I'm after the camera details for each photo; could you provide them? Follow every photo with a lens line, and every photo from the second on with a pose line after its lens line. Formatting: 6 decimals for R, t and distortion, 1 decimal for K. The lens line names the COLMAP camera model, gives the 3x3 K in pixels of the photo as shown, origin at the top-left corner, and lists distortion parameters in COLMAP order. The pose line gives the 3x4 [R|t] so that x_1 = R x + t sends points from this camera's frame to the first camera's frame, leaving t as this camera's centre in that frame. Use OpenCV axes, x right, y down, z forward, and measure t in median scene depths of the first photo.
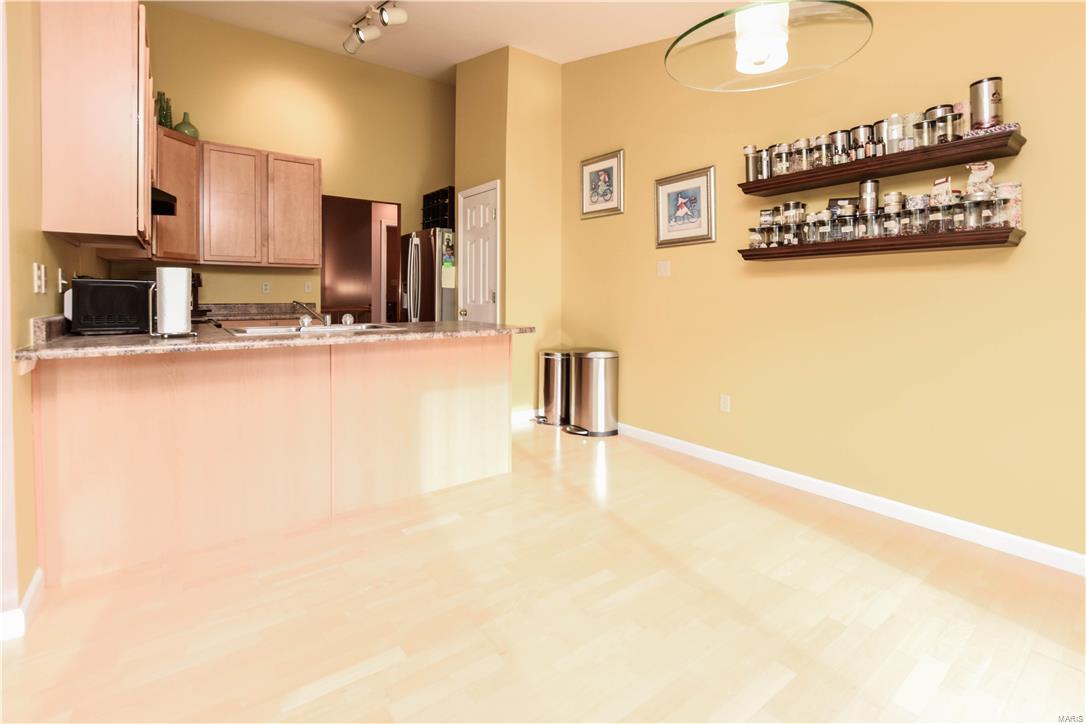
lens RADIAL K [[500.4, 0, 543.7], [0, 500.4, 300.3], [0, 0, 1]] dist [-0.029337, 0.012595]
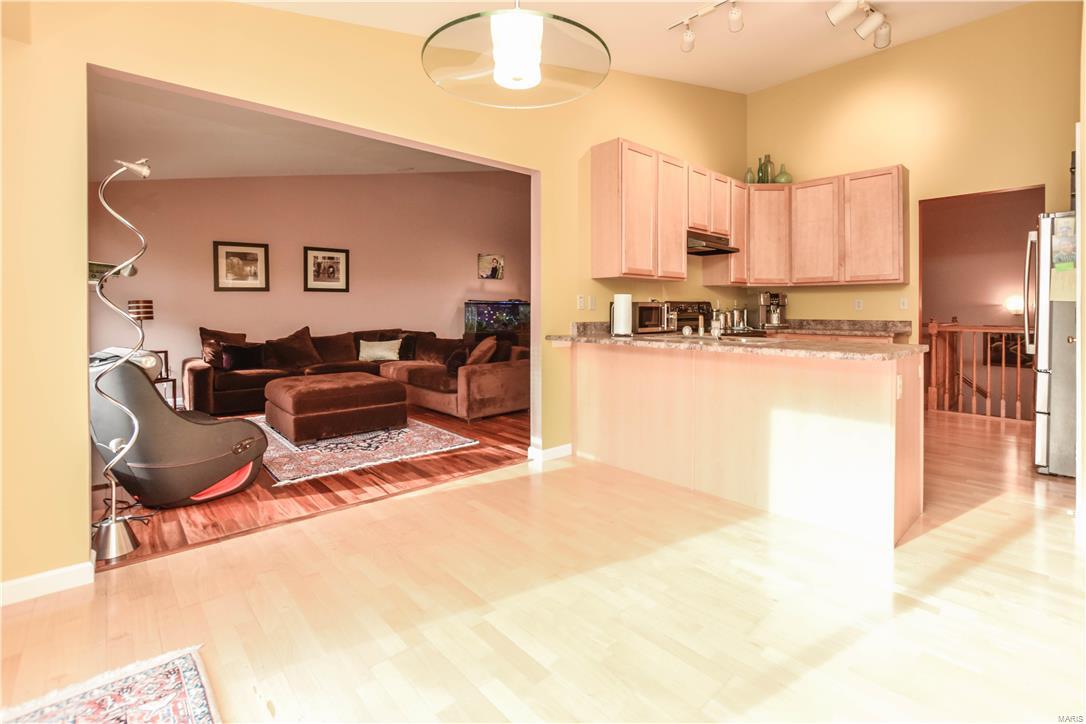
lens RADIAL K [[493.5, 0, 543.8], [0, 493.5, 306.9], [0, 0, 1]] dist [-0.014851, -0.000673]
pose [[0.080933, -0.009260, -0.996677, 0.415424], [-0.014206, 0.999845, -0.010443, -0.001408], [0.996618, 0.015004, 0.080788, 0.286516]]
